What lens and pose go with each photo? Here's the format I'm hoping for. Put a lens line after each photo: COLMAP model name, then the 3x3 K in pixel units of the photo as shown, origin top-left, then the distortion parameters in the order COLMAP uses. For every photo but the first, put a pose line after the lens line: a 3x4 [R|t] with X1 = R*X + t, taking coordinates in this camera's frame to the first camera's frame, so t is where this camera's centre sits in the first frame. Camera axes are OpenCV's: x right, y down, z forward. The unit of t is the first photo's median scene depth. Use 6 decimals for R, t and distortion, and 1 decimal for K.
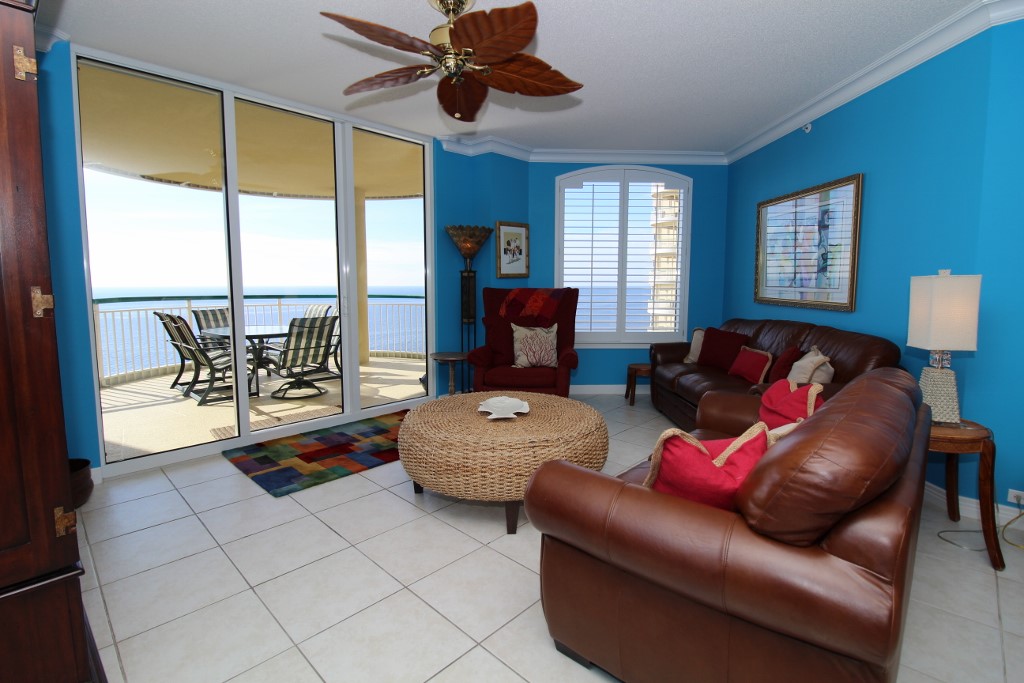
lens RADIAL K [[477.2, 0, 516.7], [0, 477.2, 331.5], [0, 0, 1]] dist [-0.000916, -0.008684]
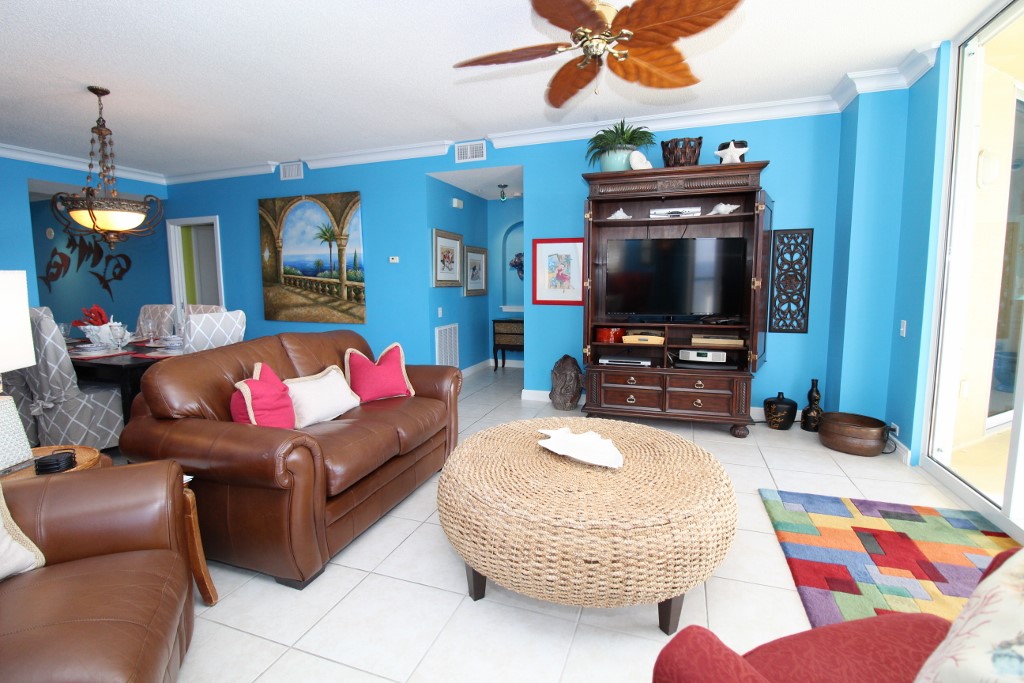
lens RADIAL K [[477.2, 0, 508.8], [0, 477.2, 332.1], [0, 0, 1]] dist [-0.000916, -0.008684]
pose [[-0.918126, 0.047560, -0.393424, 0.195461], [-0.033728, 0.979792, 0.197156, -0.085691], [0.394851, 0.194284, -0.897968, 0.882025]]
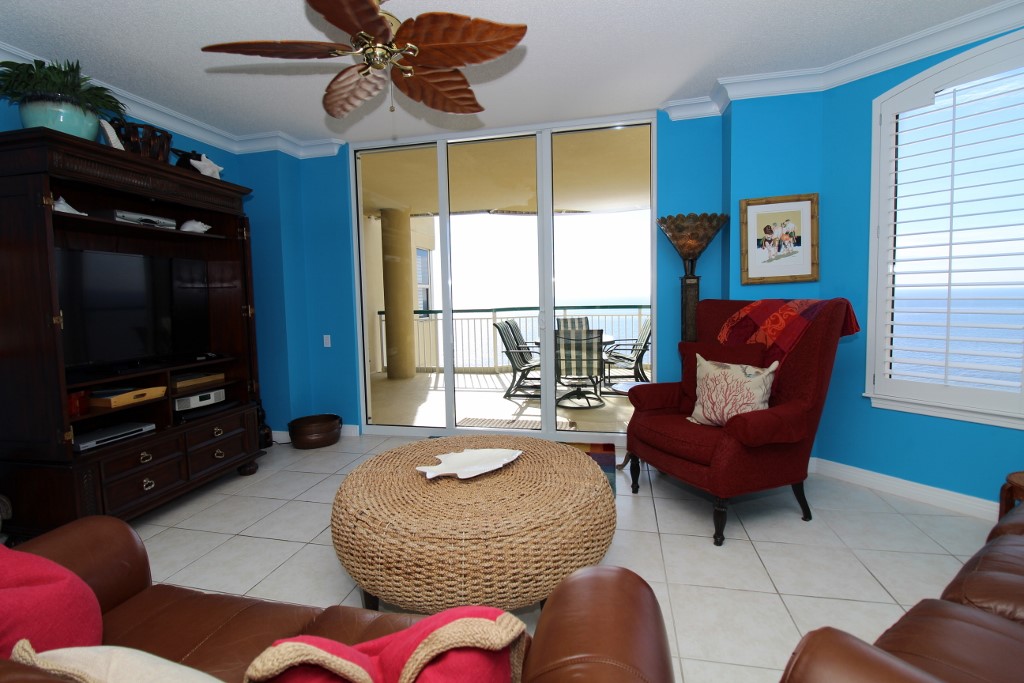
lens RADIAL K [[477.2, 0, 514.8], [0, 477.2, 329.7], [0, 0, 1]] dist [-0.000916, -0.008684]
pose [[0.511959, 0.047795, -0.857679, 0.359519], [-0.061795, 0.997913, 0.018724, -0.039827], [0.856784, 0.043414, 0.513844, 0.367855]]
